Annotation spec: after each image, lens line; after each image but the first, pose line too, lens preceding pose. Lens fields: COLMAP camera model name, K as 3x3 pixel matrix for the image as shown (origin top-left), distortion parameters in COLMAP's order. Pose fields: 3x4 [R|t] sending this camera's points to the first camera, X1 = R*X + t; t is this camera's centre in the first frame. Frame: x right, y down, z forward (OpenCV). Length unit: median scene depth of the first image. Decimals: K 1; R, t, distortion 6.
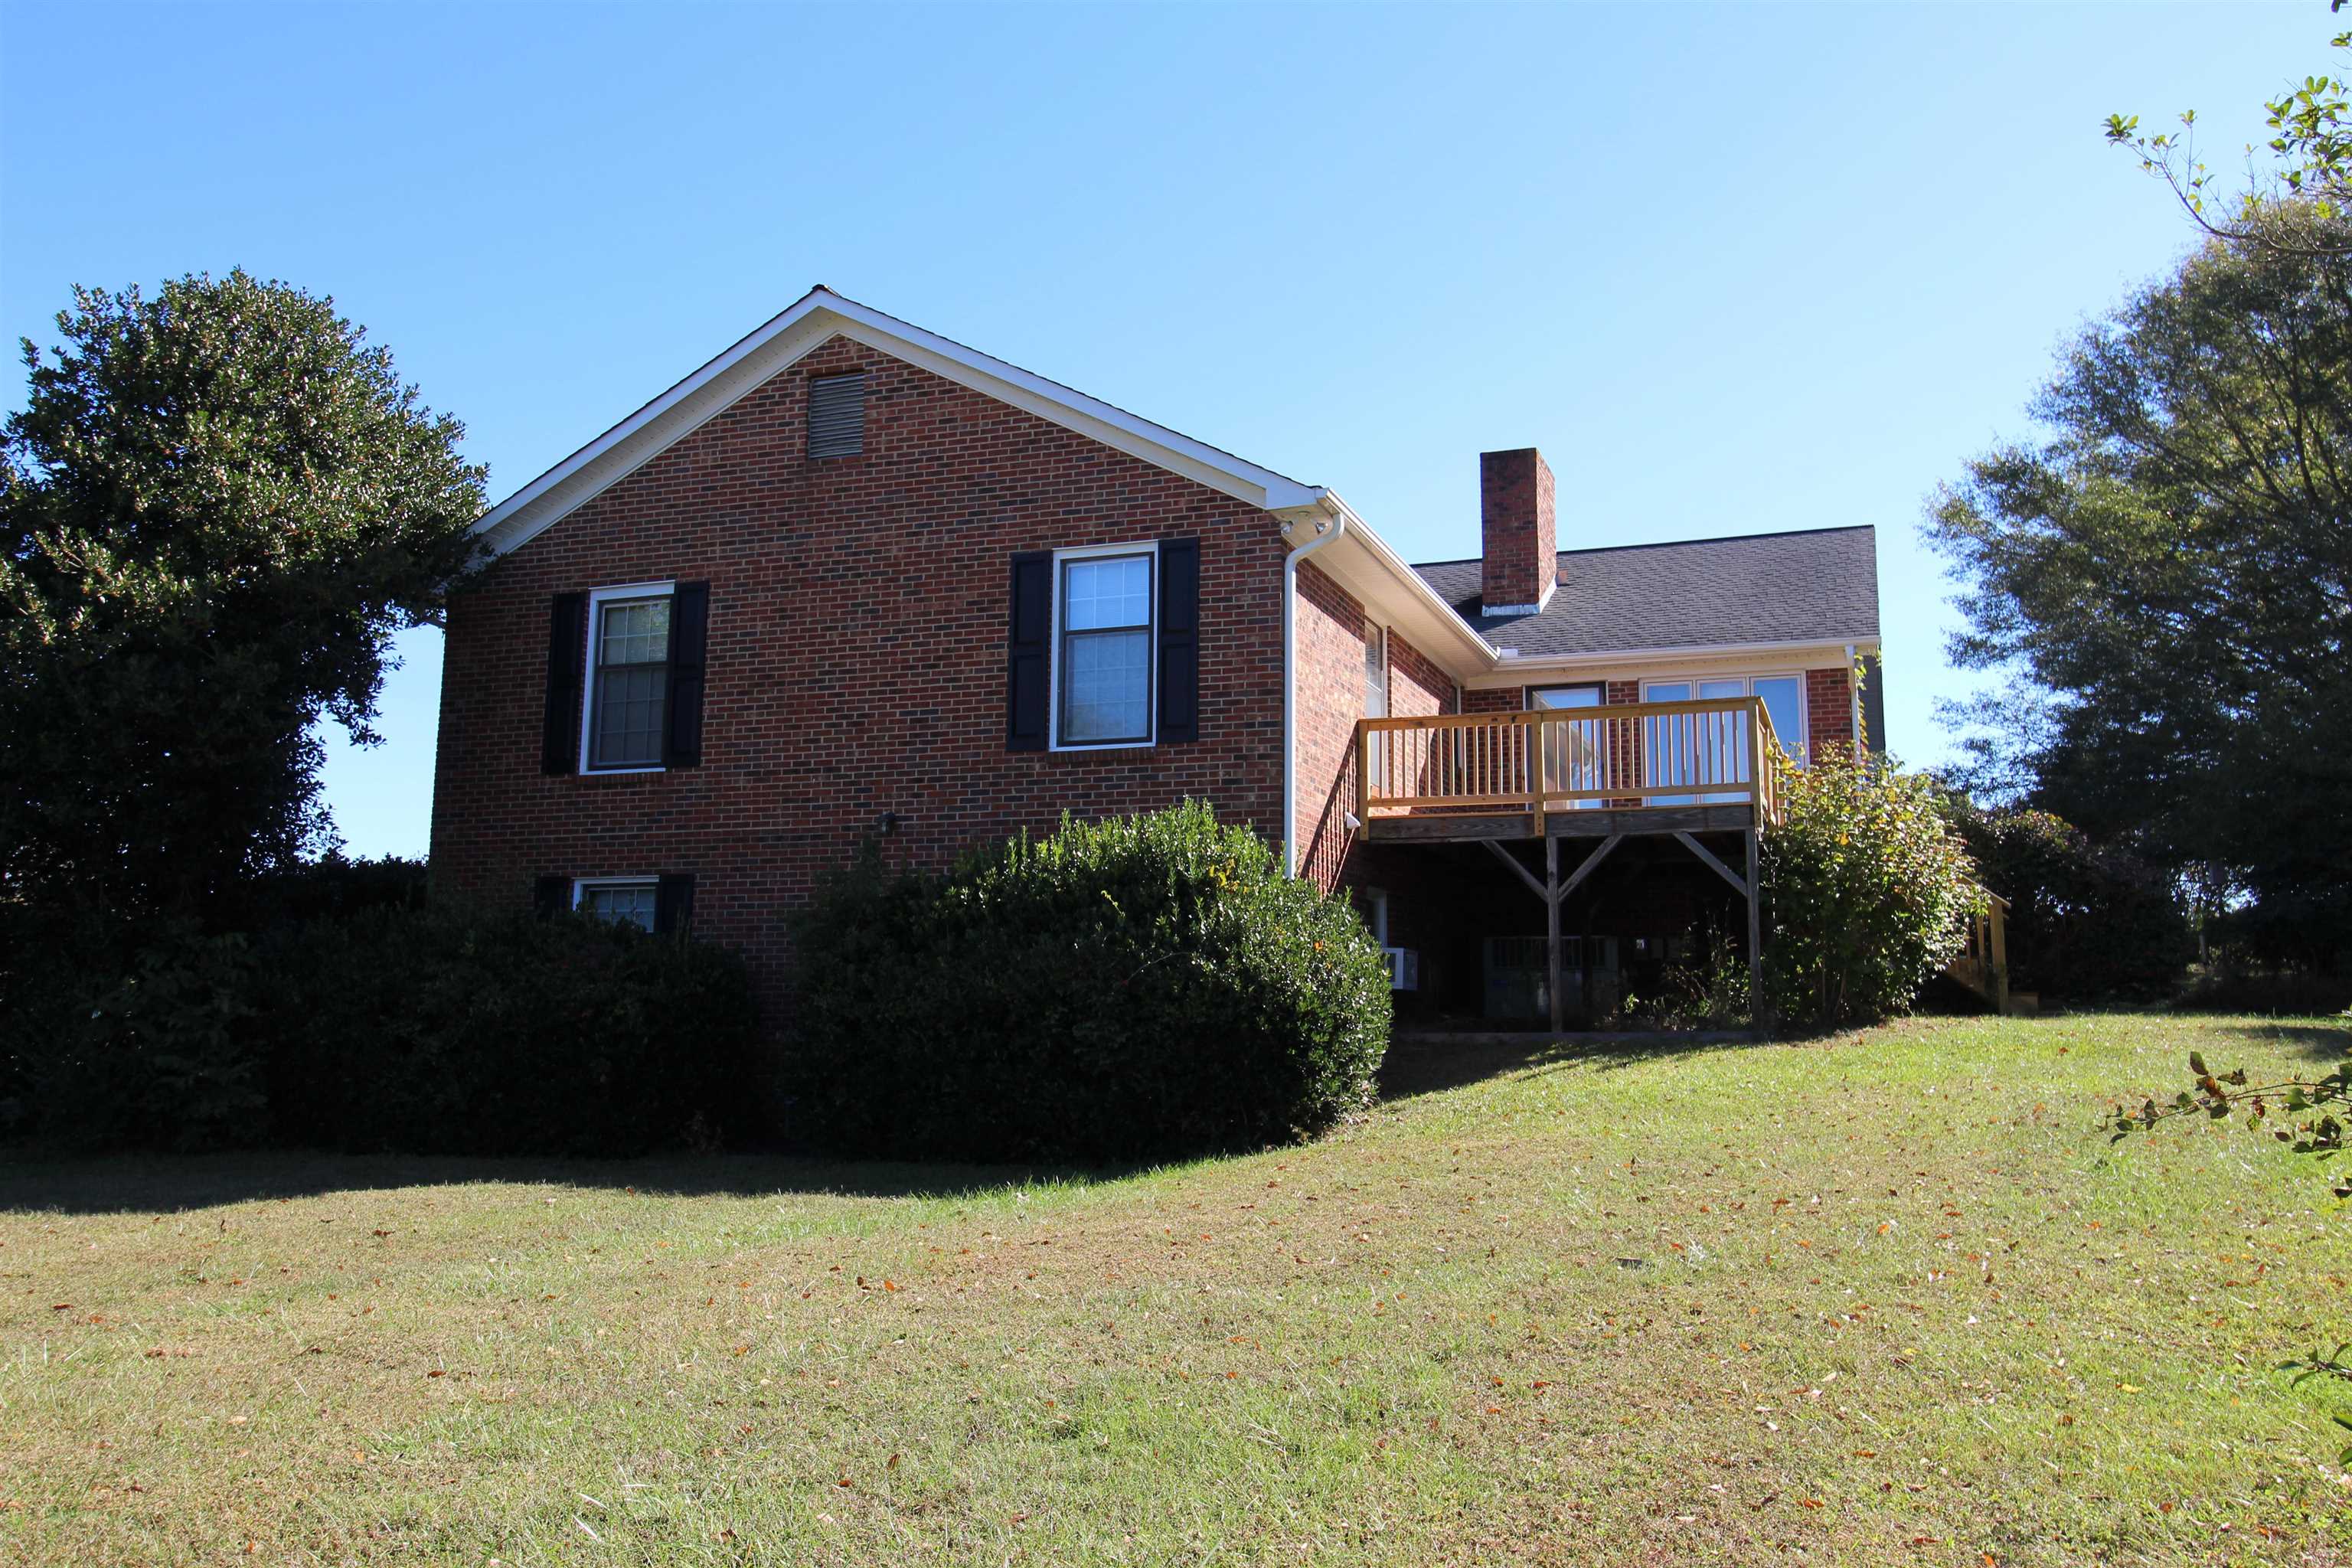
lens RADIAL K [[1837.9, 0, 1202.4], [0, 1837.9, 775.4], [0, 0, 1]] dist [0.009392, -0.002719]
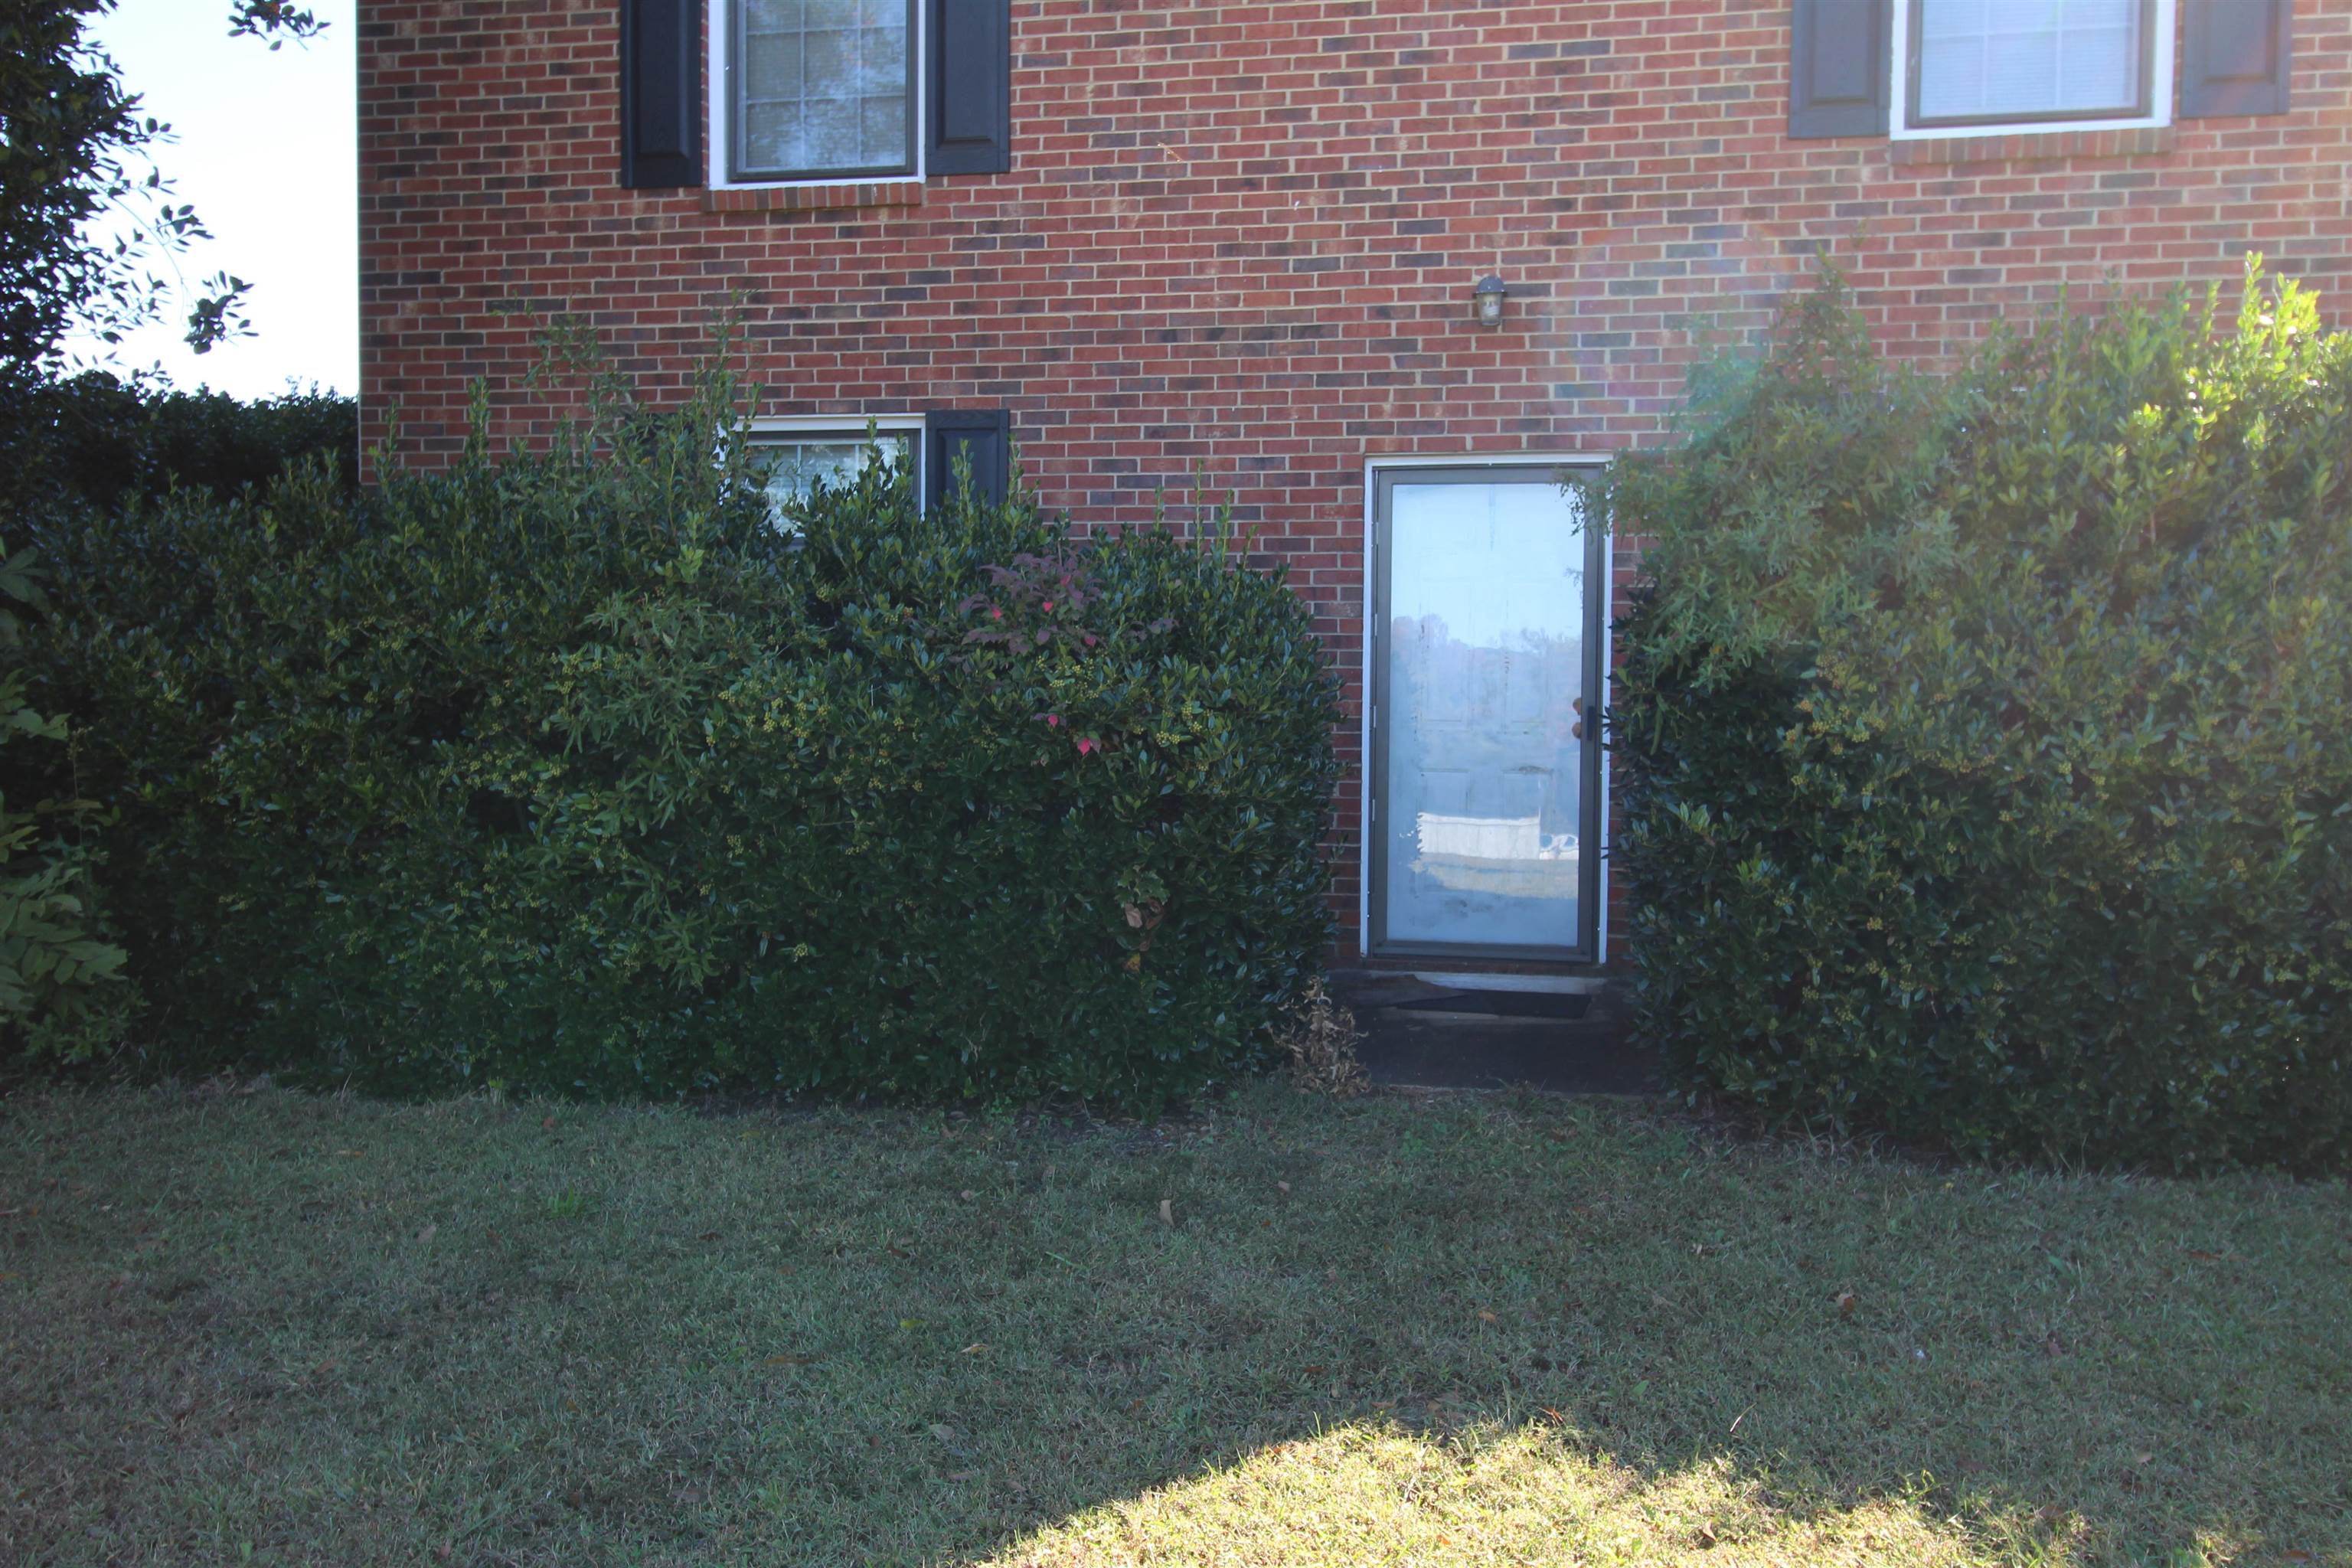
lens RADIAL K [[1837.9, 0, 1202.4], [0, 1837.9, 775.4], [0, 0, 1]] dist [0.009392, -0.002719]
pose [[0.987237, -0.007431, 0.159083, -0.310807], [-0.023911, 0.980672, 0.194190, 0.054032], [-0.157452, -0.195516, 0.967979, 0.539437]]
